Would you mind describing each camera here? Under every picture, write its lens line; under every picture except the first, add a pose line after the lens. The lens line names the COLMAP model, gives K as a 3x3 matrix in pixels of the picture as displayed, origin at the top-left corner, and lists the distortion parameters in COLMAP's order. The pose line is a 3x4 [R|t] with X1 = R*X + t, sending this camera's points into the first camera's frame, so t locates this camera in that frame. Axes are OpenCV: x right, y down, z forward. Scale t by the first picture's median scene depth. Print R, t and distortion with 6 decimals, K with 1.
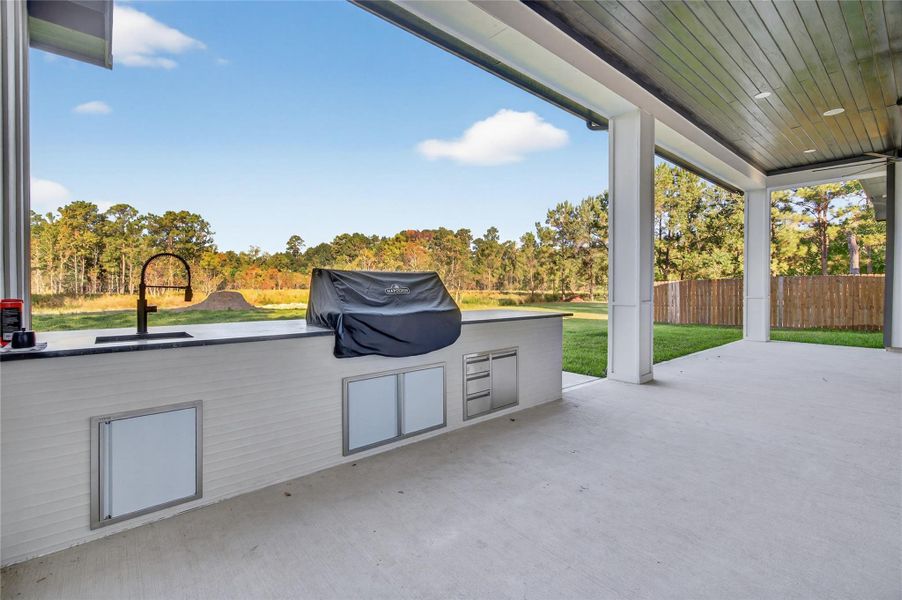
lens RADIAL K [[411.9, 0, 446.4], [0, 411.9, 291.0], [0, 0, 1]] dist [-0.000384, 0.000449]
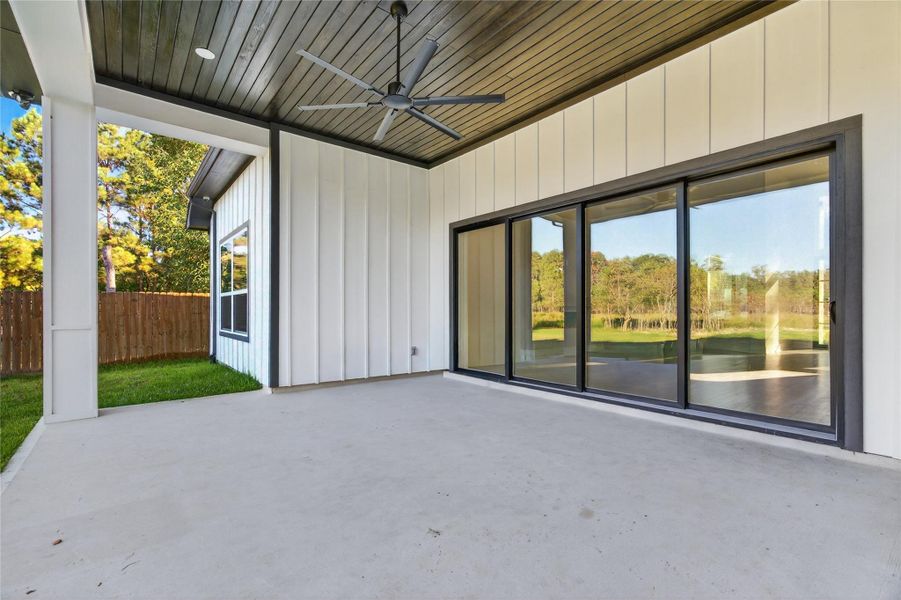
lens RADIAL K [[408.6, 0, 449.8], [0, 408.6, 303.8], [0, 0, 1]] dist [0.003012, 0.000447]
pose [[0.031398, 0.013765, 0.999412, 0.158784], [0.012485, 0.999822, -0.014163, 0.001122], [-0.999429, 0.012923, 0.031221, 0.296696]]
